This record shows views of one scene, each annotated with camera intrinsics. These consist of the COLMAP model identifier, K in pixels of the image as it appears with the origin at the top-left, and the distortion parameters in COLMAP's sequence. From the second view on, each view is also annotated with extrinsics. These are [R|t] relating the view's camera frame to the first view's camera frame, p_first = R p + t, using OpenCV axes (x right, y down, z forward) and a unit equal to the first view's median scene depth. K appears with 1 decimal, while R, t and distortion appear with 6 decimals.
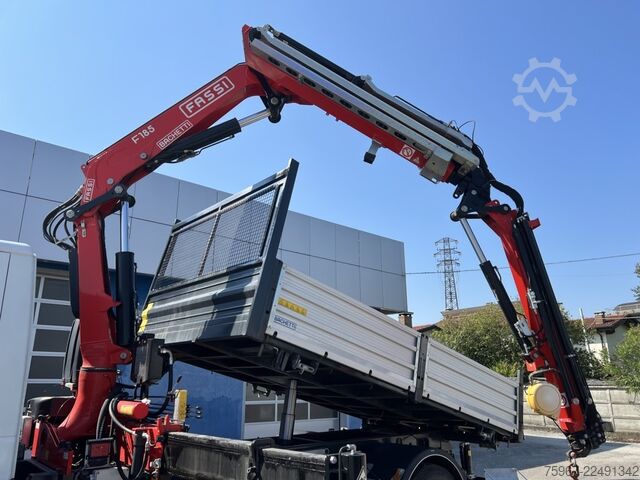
lens RADIAL K [[481.0, 0, 317.4], [0, 481.0, 243.5], [0, 0, 1]] dist [0.064048, -0.066903]
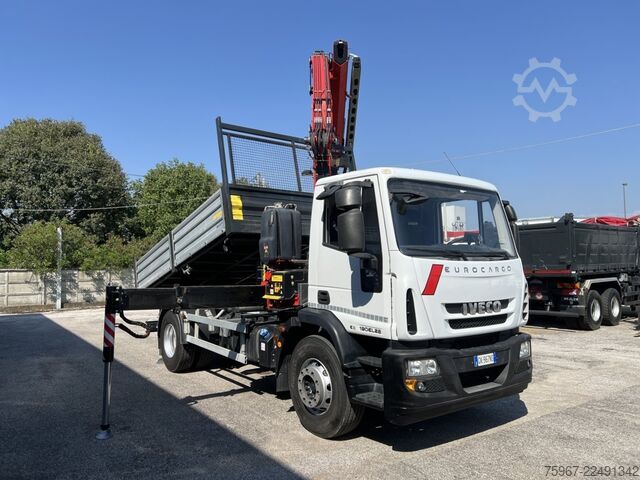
lens RADIAL K [[481.0, 0, 316.9], [0, 481.0, 241.3], [0, 0, 1]] dist [0.064048, -0.066903]
pose [[0.079085, 0.048377, 0.995693, -1.778128], [-0.264770, 0.963966, -0.025806, 0.251080], [-0.961063, -0.261589, 0.089044, 0.823995]]
